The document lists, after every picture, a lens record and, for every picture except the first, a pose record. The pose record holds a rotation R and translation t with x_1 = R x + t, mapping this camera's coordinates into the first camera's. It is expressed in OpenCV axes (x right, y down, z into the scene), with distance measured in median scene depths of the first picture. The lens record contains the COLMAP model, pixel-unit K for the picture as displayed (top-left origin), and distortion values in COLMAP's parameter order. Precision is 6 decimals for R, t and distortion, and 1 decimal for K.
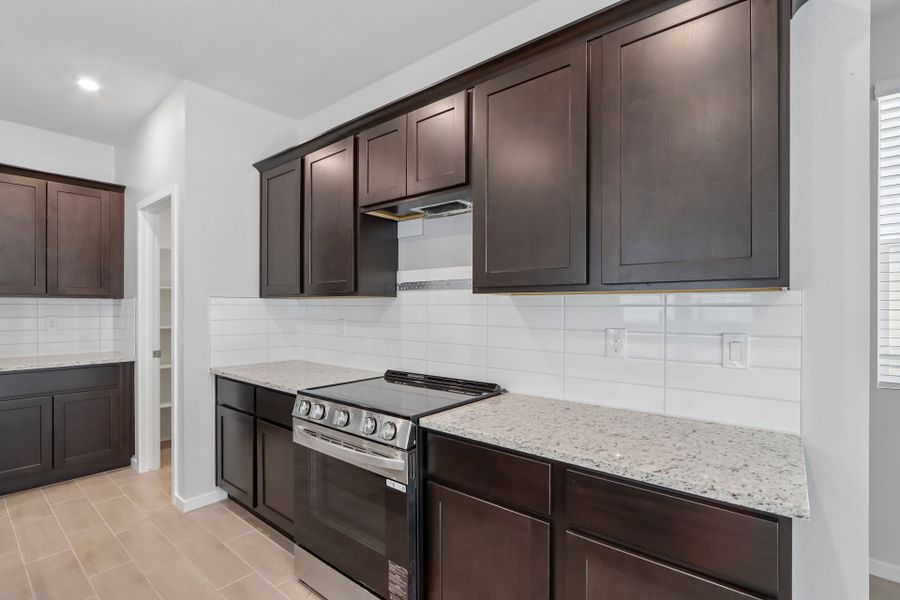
lens RADIAL K [[420.6, 0, 437.6], [0, 420.6, 308.3], [0, 0, 1]] dist [-0.013941, 0.001023]
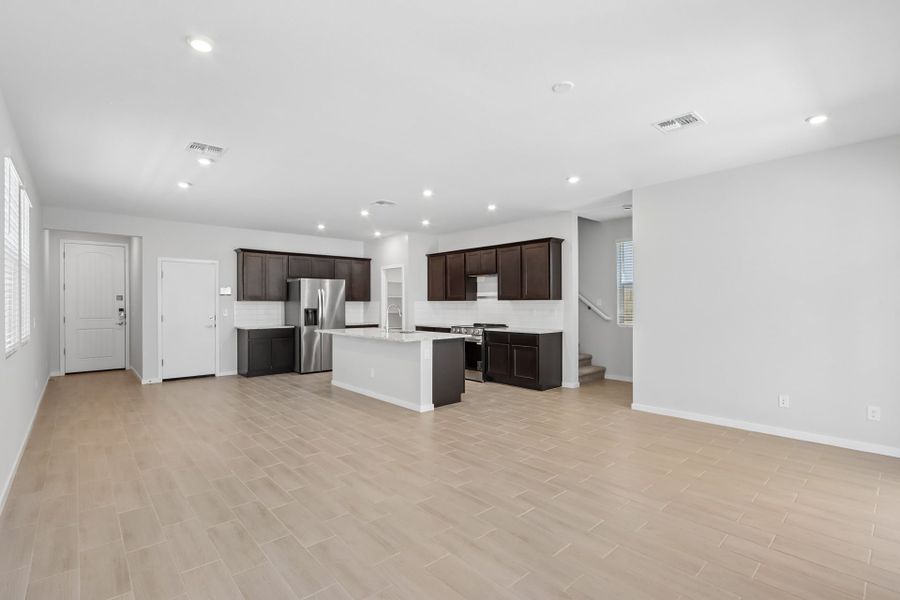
lens RADIAL K [[420.6, 0, 437.1], [0, 420.6, 302.6], [0, 0, 1]] dist [-0.013941, 0.001023]
pose [[0.988249, -0.007544, -0.152665, 0.091173], [0.006576, 0.999955, -0.006842, 0.007690], [0.152709, 0.005758, 0.988254, -2.192434]]
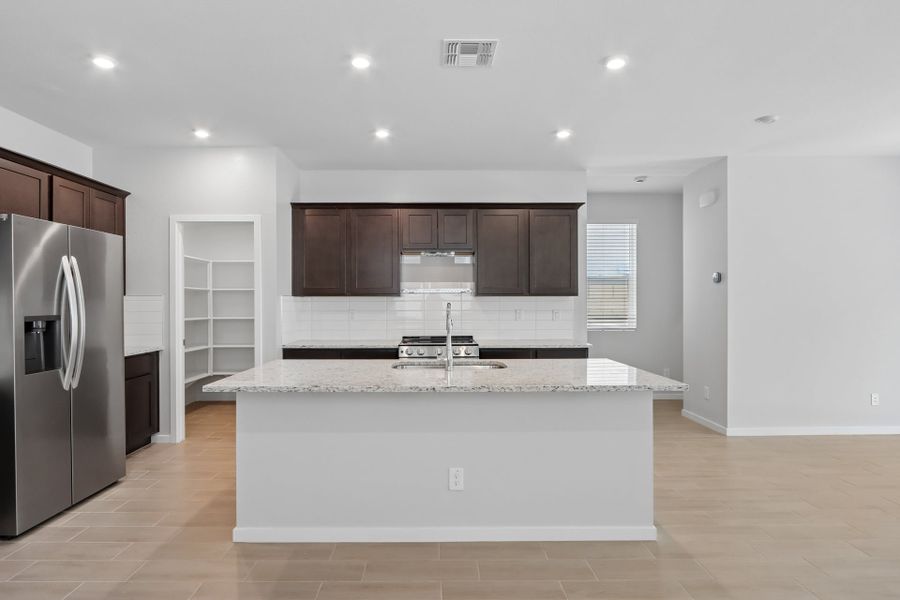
lens RADIAL K [[488.9, 0, 435.3], [0, 488.9, 303.8], [0, 0, 1]] dist [-0.014115, 0.006476]
pose [[0.759455, -0.008566, 0.650503, -1.363931], [0.007134, 0.999963, 0.004839, -0.004305], [-0.650520, 0.000966, 0.759488, -0.684265]]
